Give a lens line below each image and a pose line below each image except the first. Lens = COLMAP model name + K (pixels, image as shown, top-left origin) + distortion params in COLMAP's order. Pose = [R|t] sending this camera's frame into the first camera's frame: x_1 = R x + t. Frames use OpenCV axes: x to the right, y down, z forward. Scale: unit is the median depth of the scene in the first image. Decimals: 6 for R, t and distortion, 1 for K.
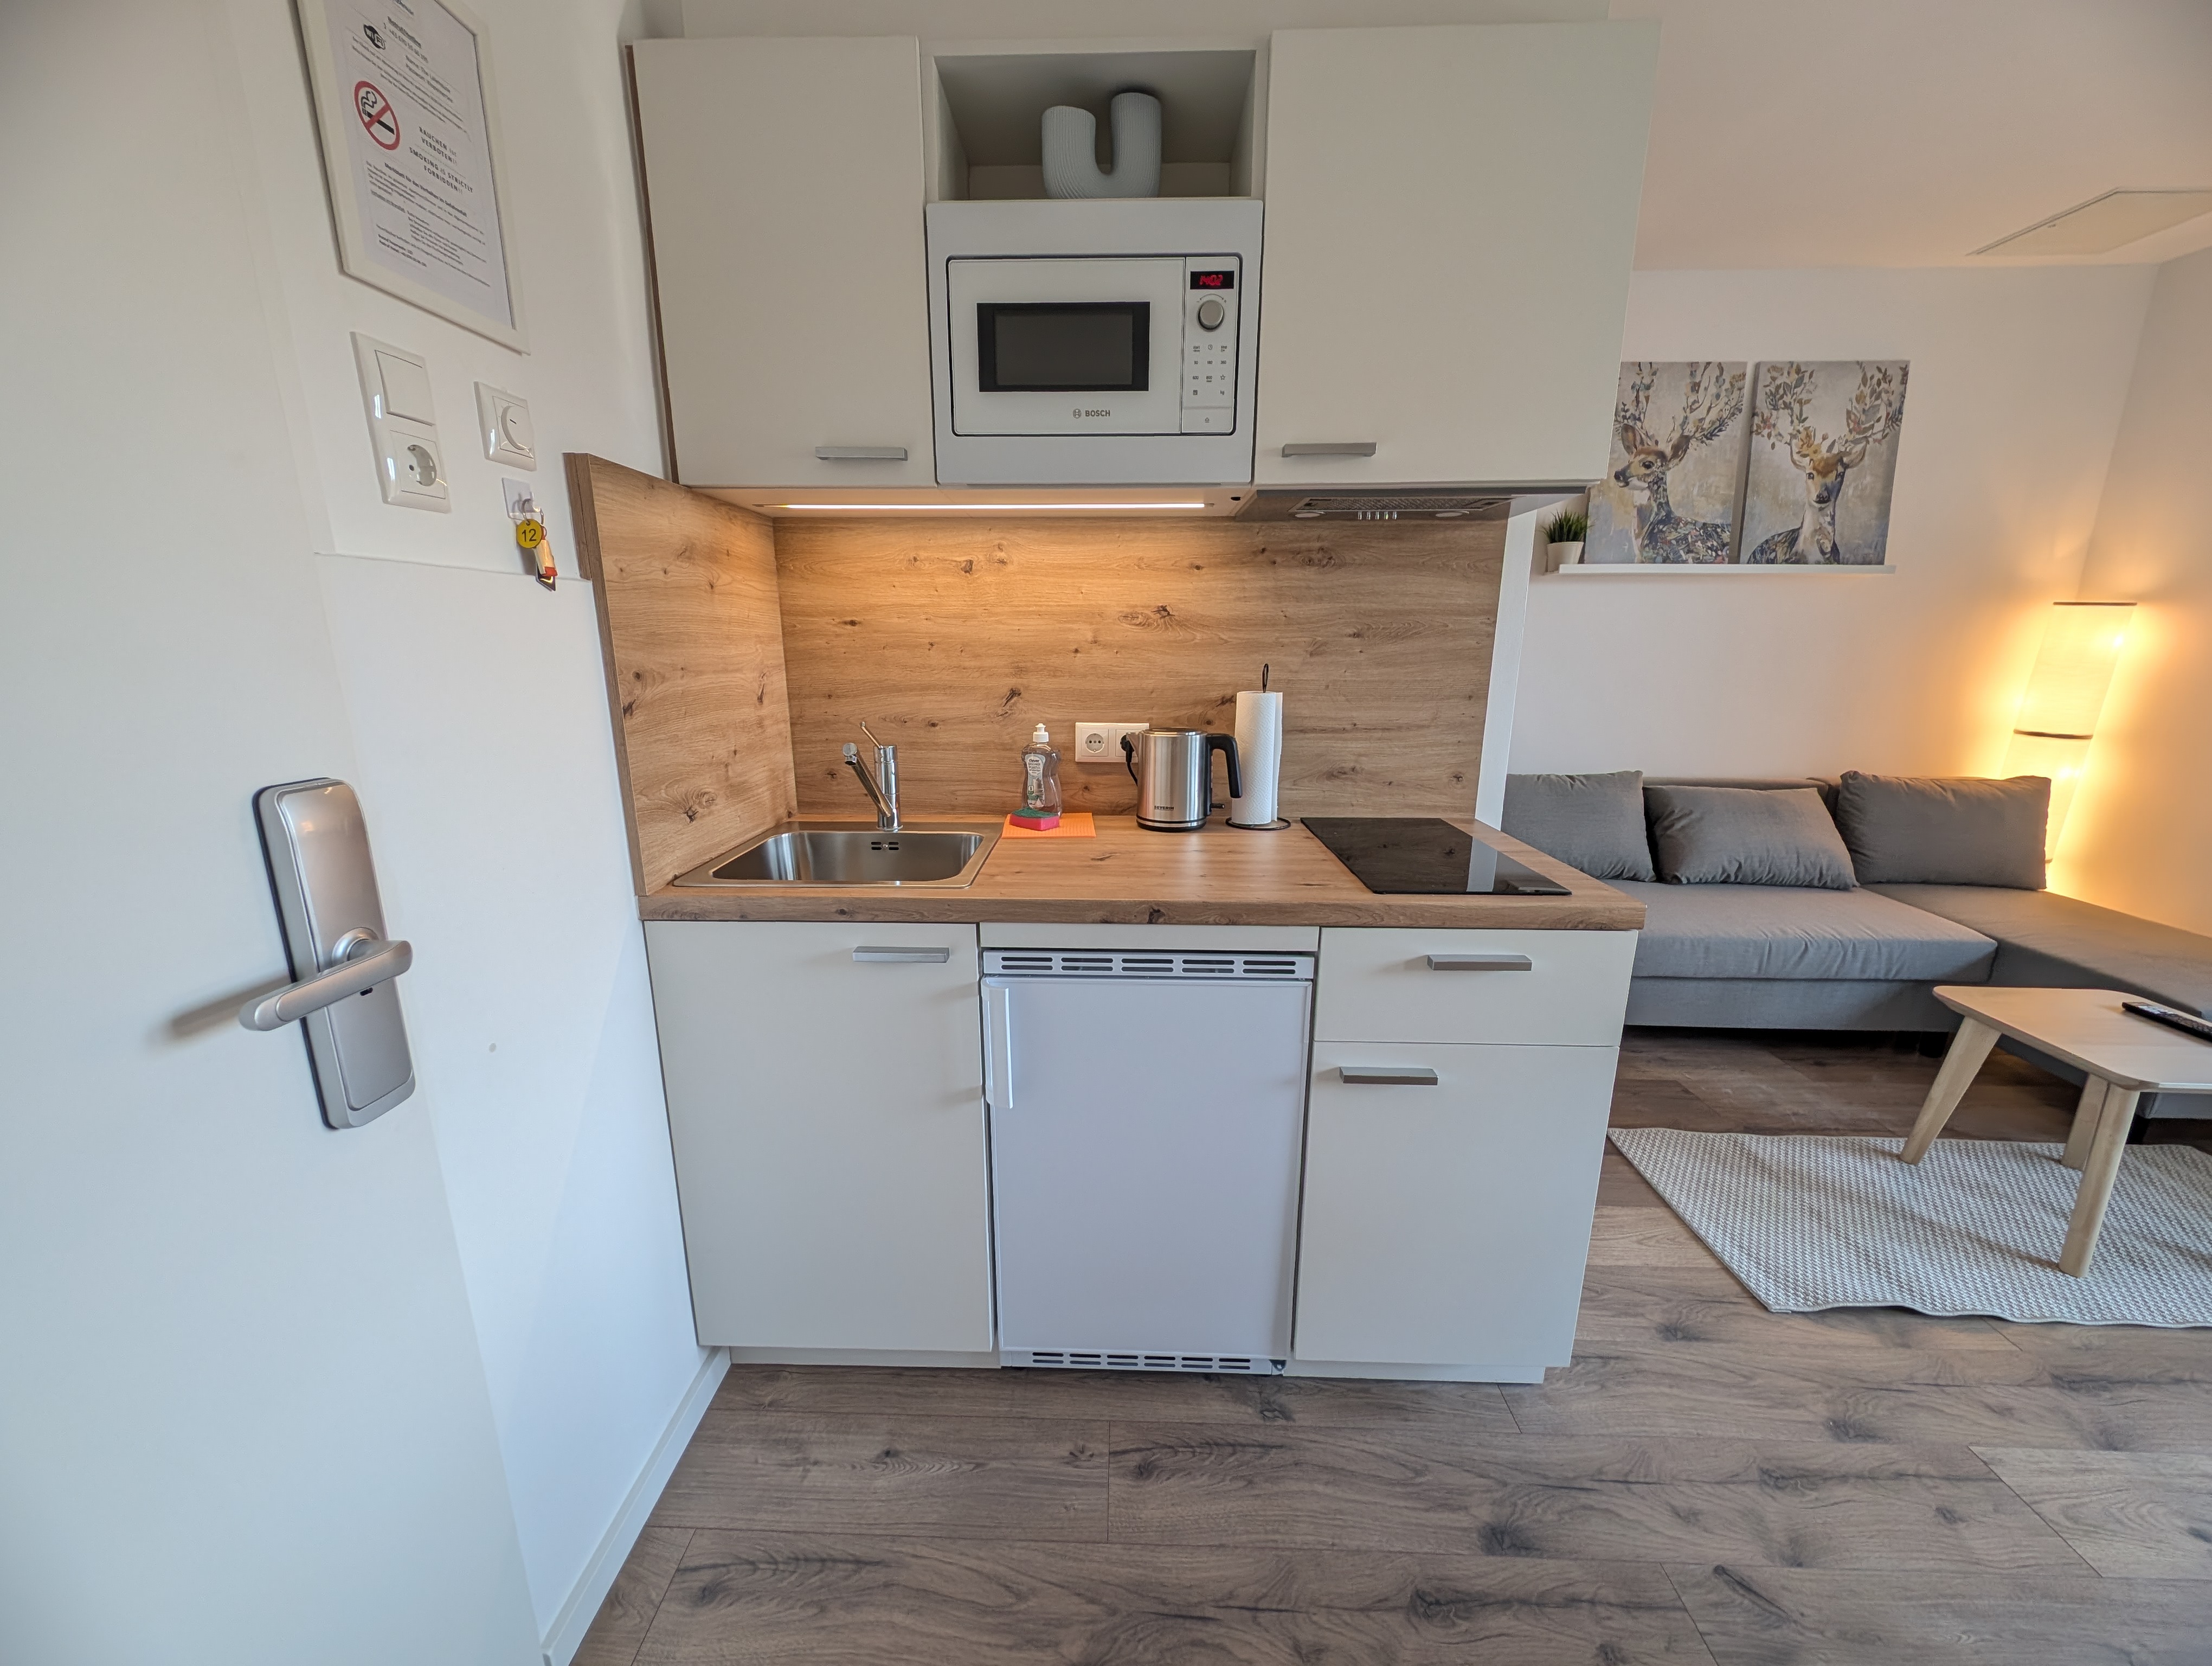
lens RADIAL K [[826.2, 0, 1106.0], [0, 826.2, 833.0], [0, 0, 1]] dist [0.001173, -0.000386]
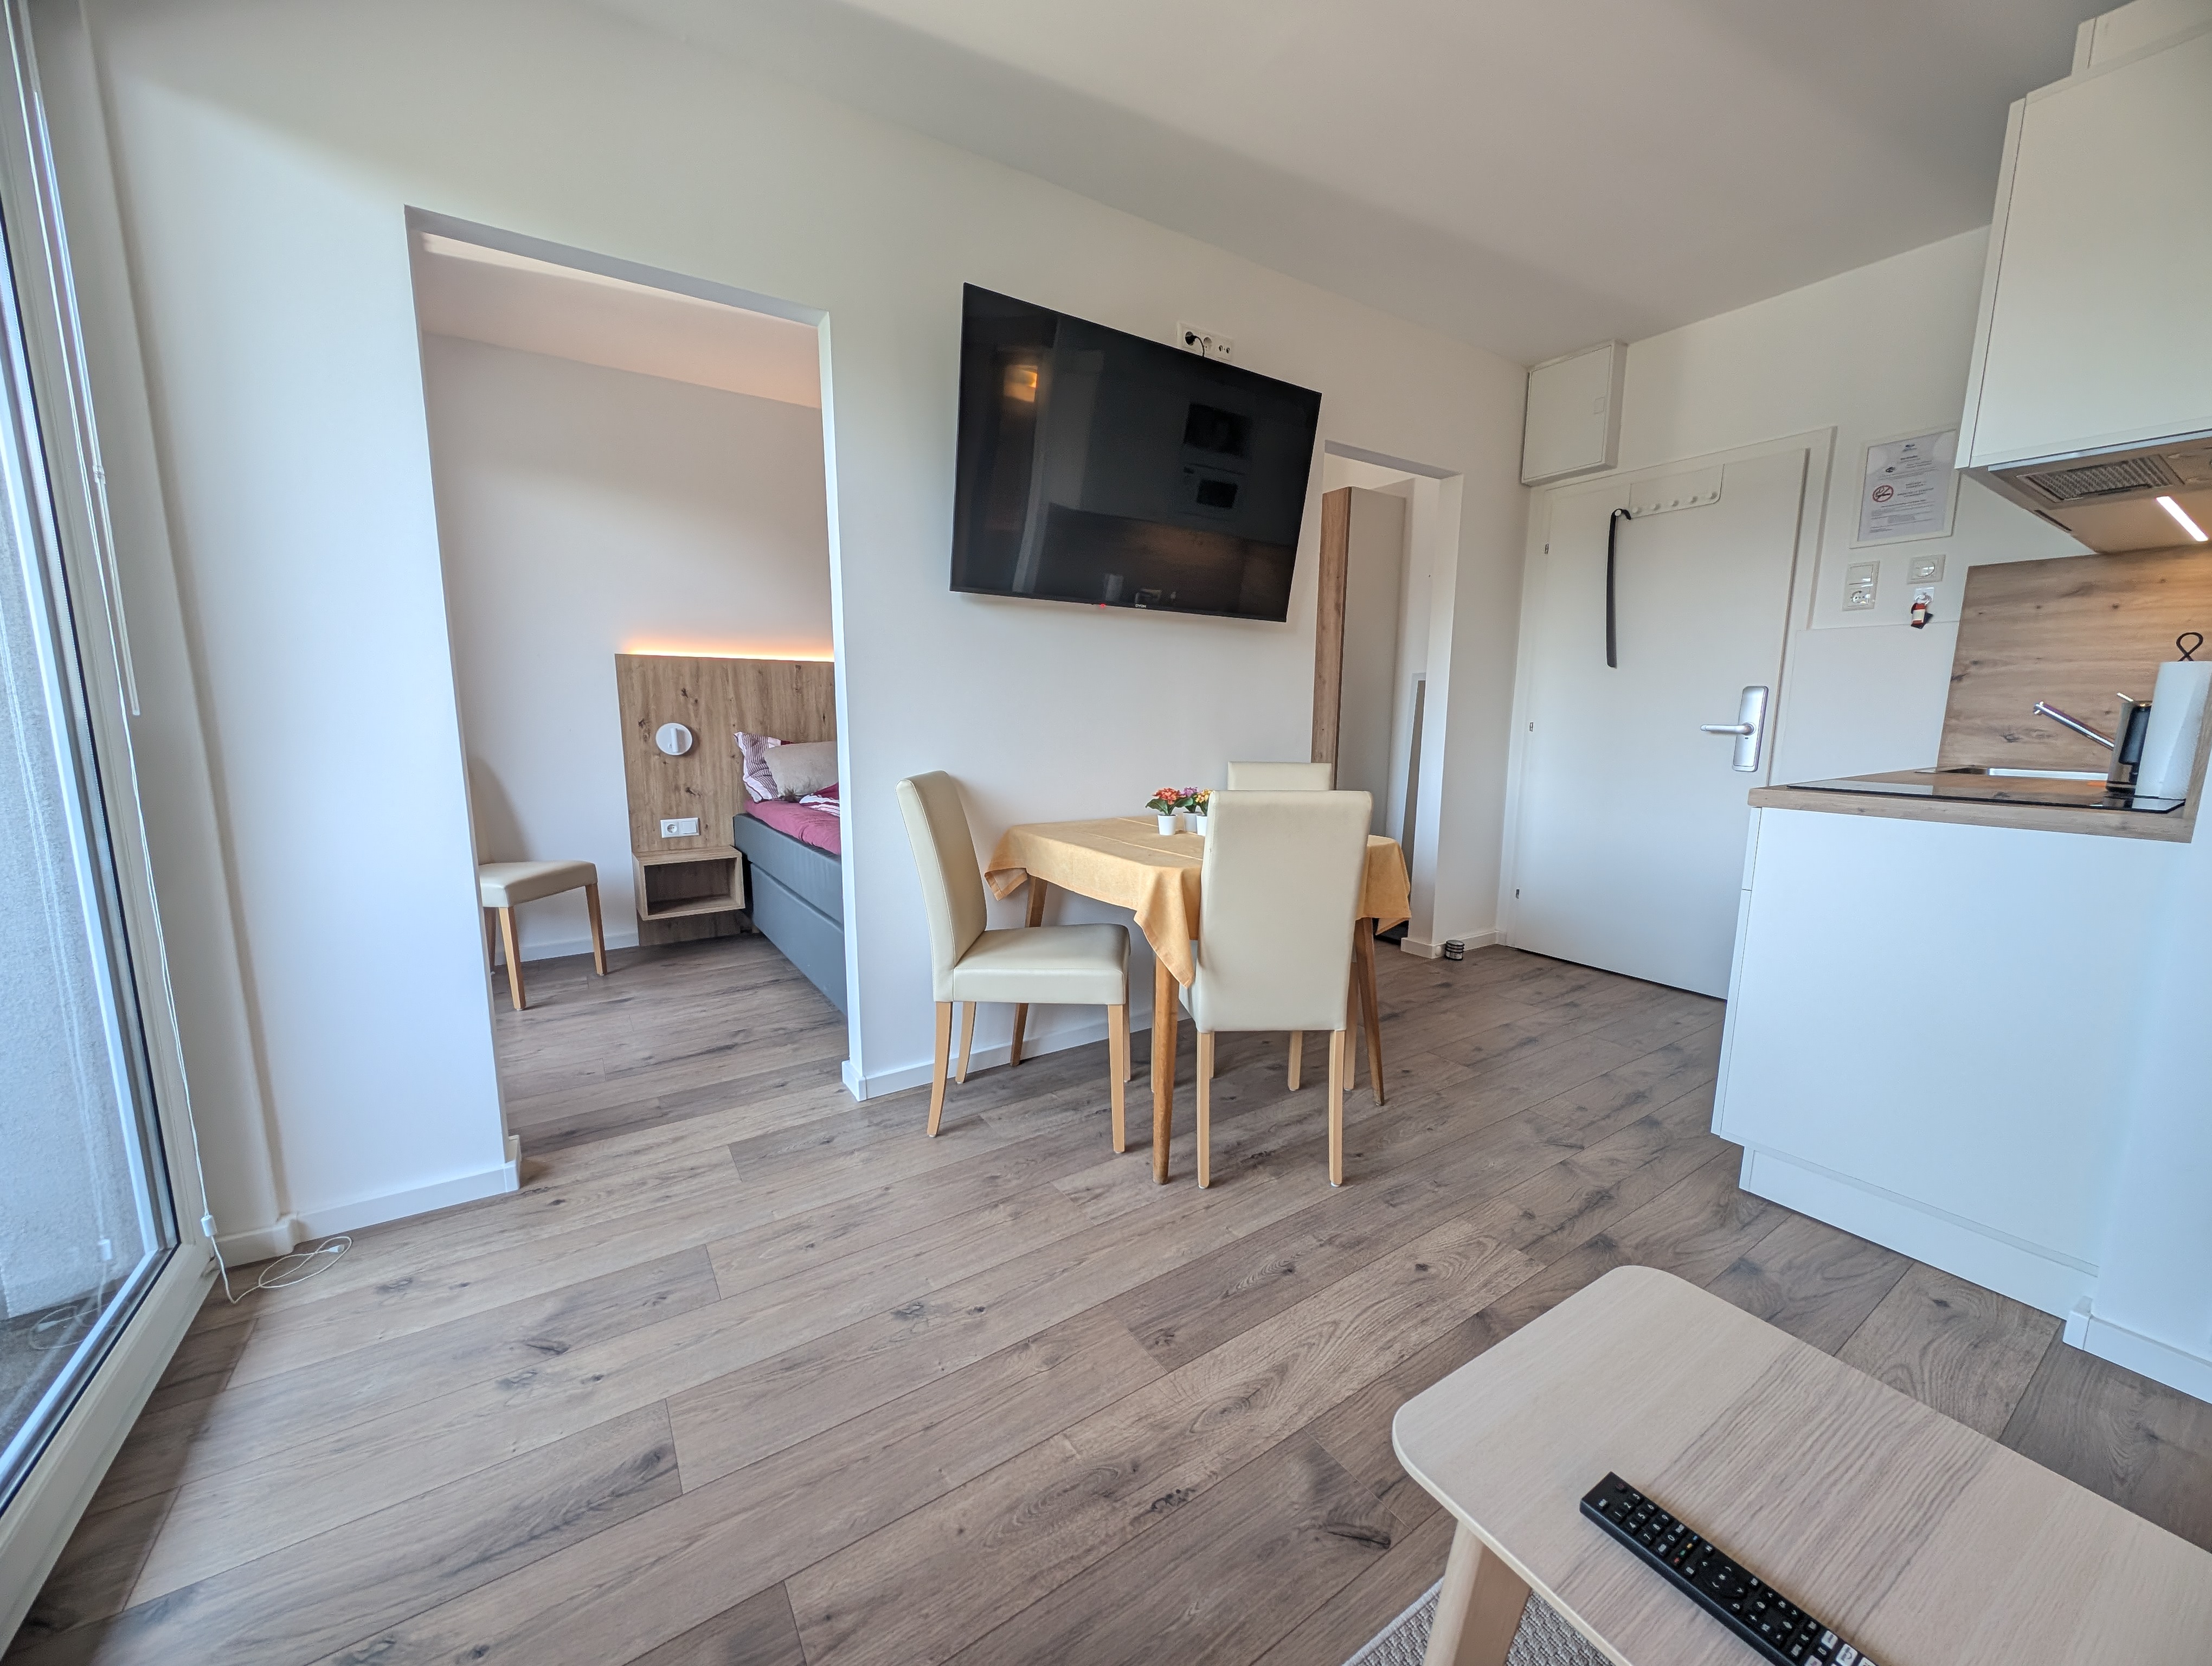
lens RADIAL K [[837.2, 0, 1093.5], [0, 837.2, 832.2], [0, 0, 1]] dist [-0.002342, -0.000342]
pose [[-0.818904, 0.079333, -0.568422, 2.340210], [-0.139145, 0.933409, 0.330735, -0.164616], [0.556808, 0.349933, -0.753333, 1.399098]]
